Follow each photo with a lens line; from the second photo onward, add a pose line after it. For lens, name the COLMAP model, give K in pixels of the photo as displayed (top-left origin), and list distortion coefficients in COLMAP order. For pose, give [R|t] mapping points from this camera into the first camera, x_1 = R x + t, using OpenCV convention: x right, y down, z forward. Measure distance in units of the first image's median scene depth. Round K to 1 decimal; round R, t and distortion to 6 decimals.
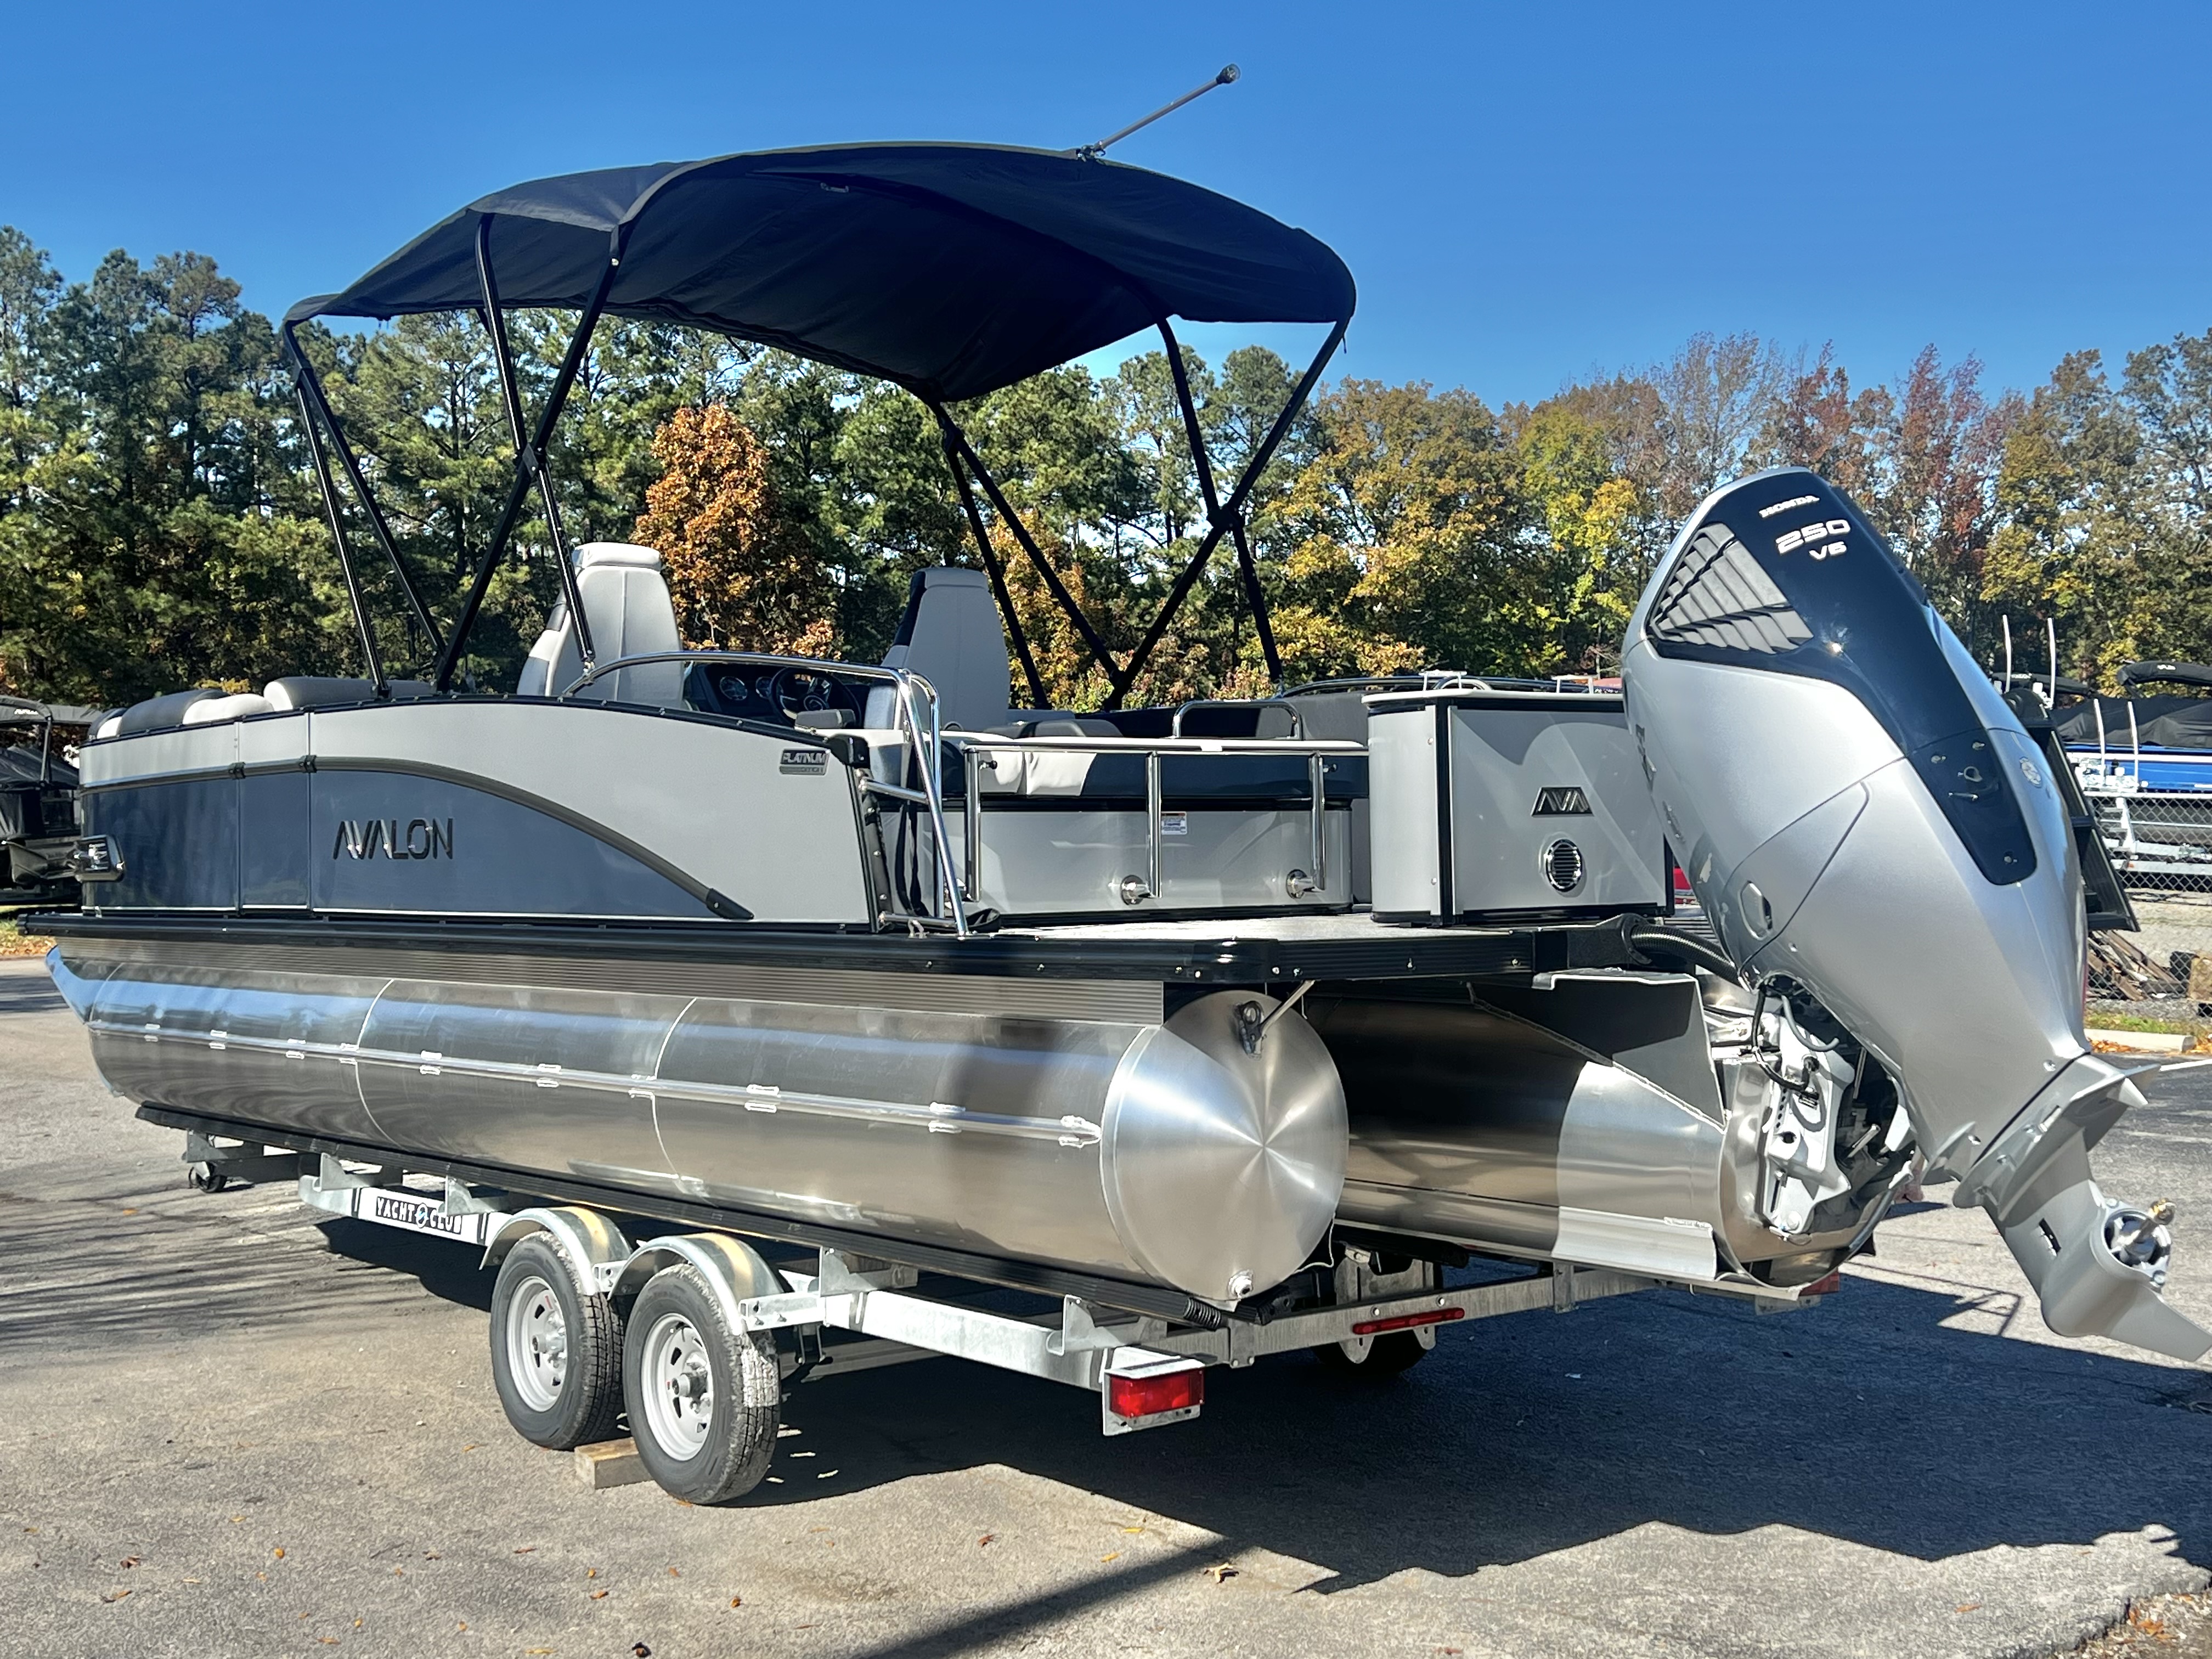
lens RADIAL K [[2811.4, 0, 1106.7], [0, 2811.4, 834.9], [0, 0, 1]] dist [0.029866, -0.019643]
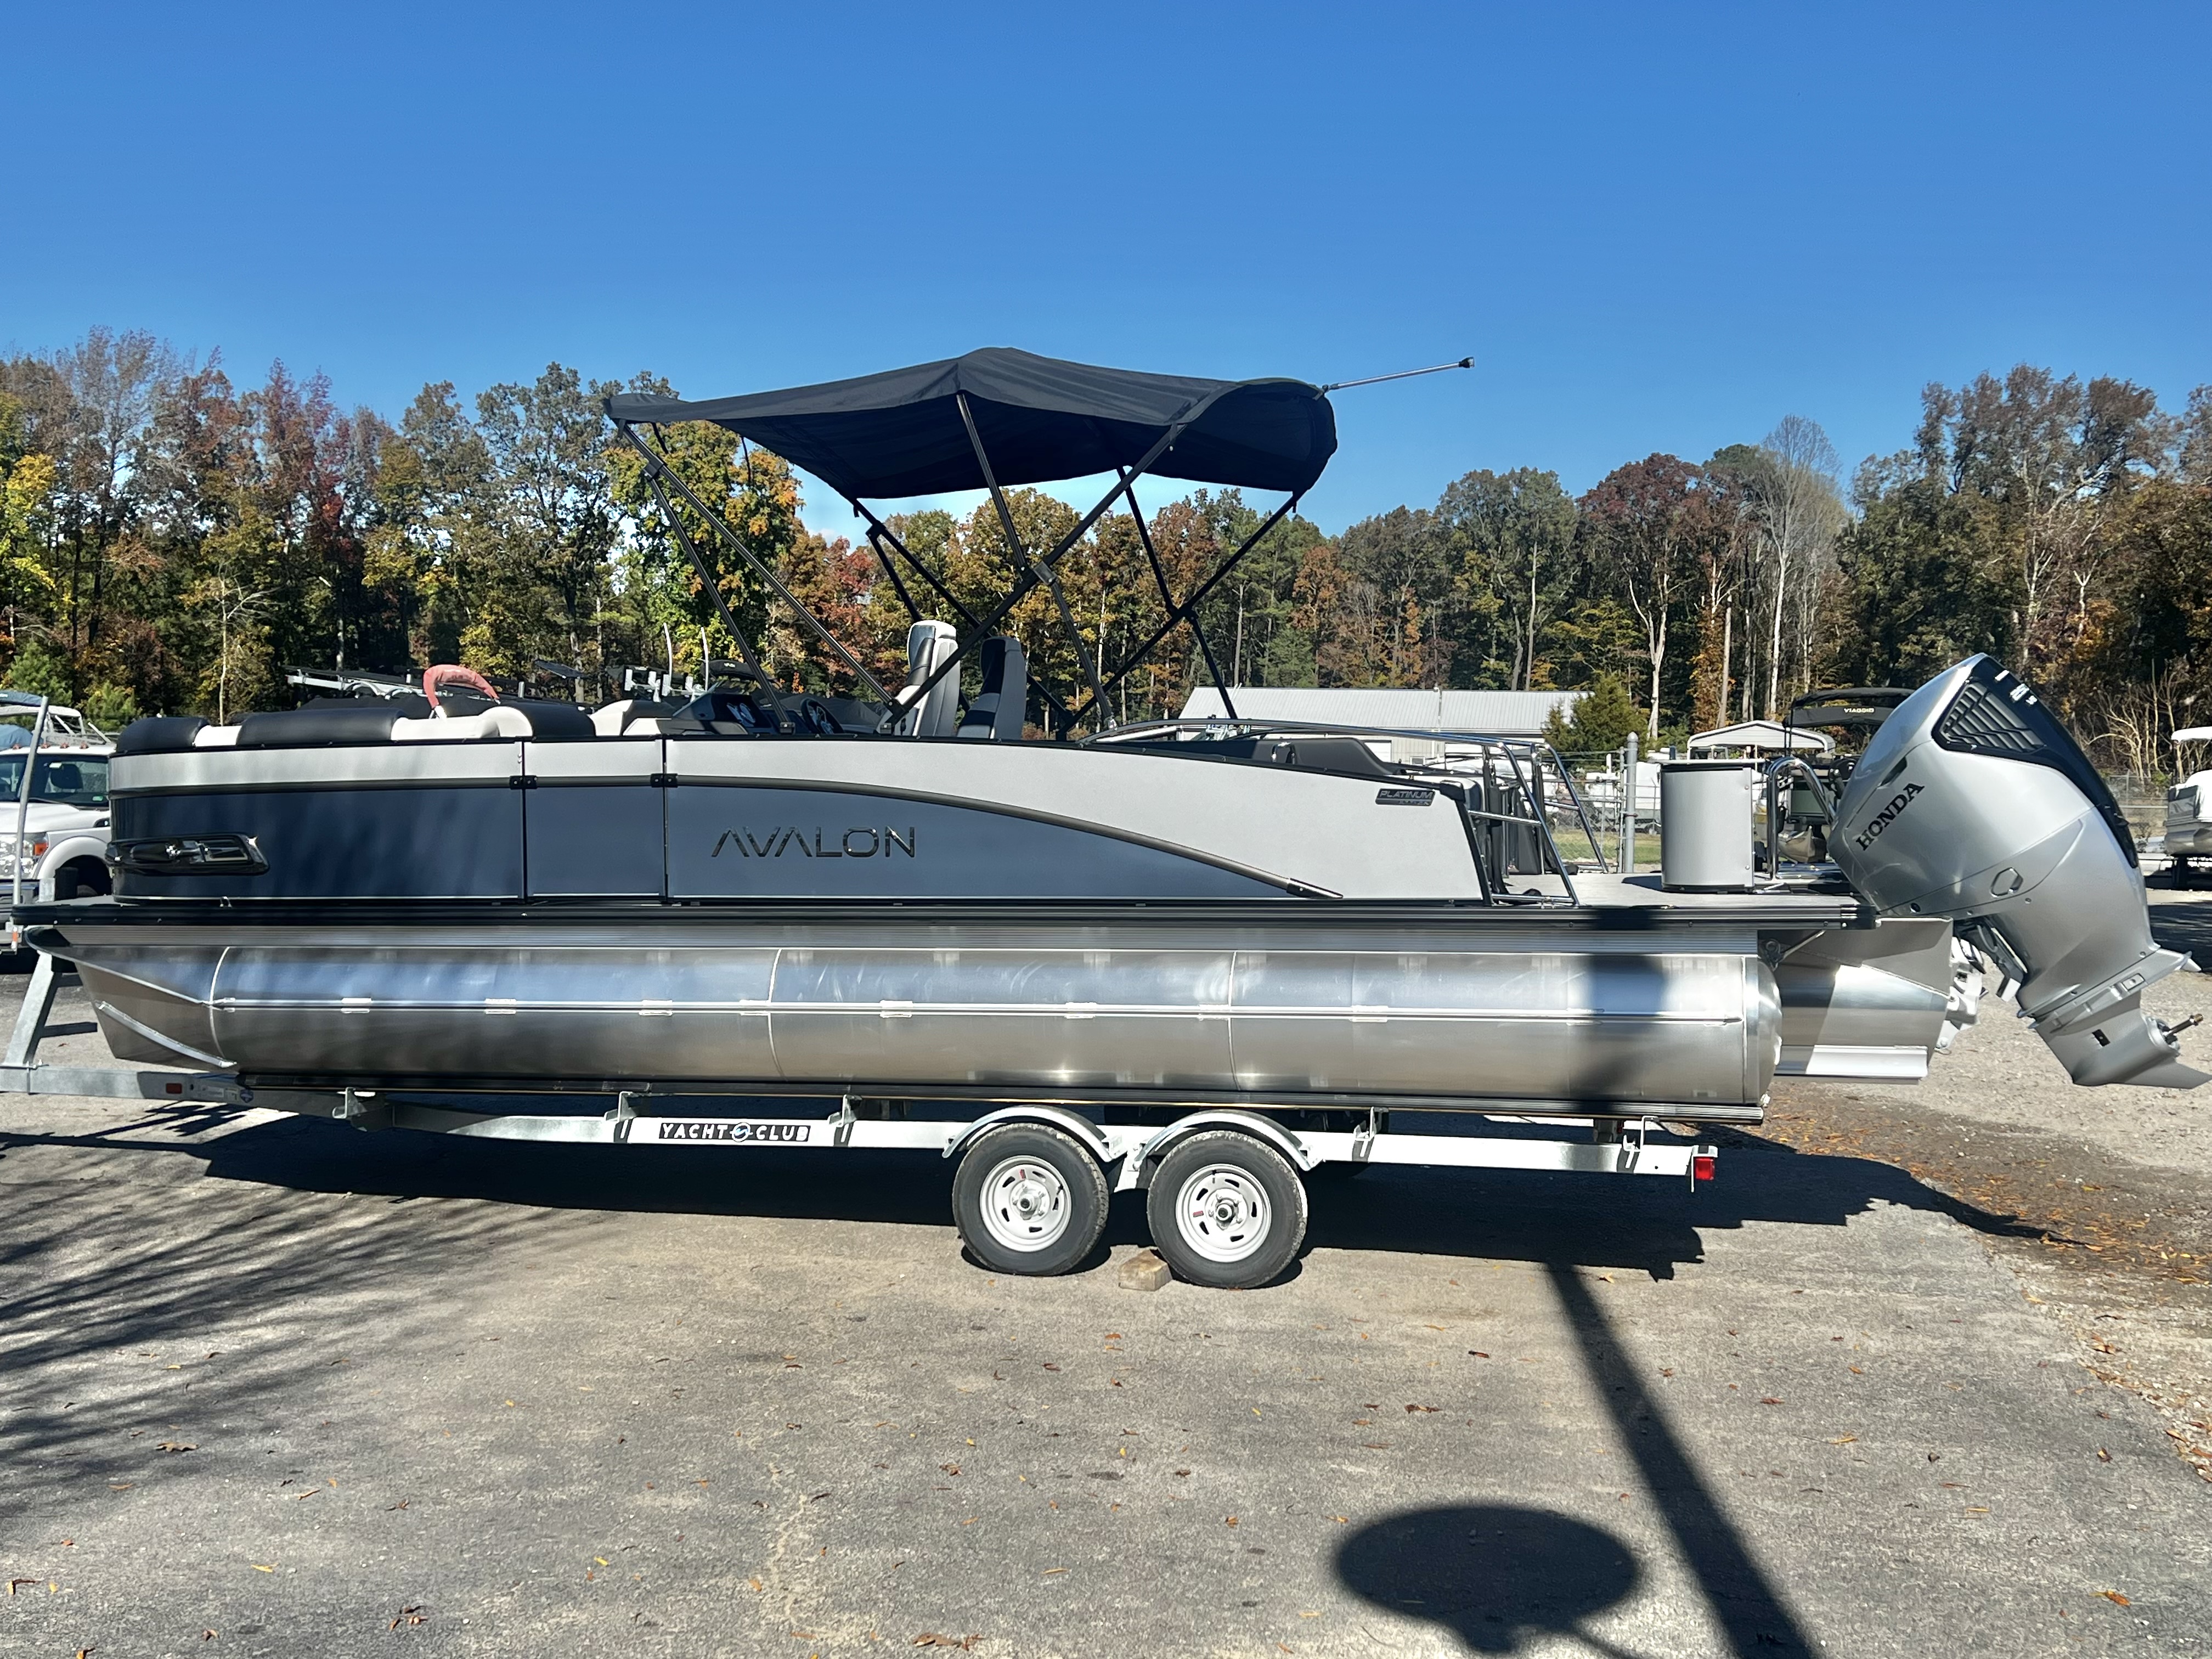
lens RADIAL K [[2392.5, 0, 1106.0], [0, 2392.5, 829.5], [0, 0, 1]] dist [0.093441, 0.005050]
pose [[0.793583, -0.010157, 0.608377, -0.119567], [-0.002785, 0.999790, 0.020324, -0.003953], [-0.608456, -0.017823, 0.793388, 0.004551]]
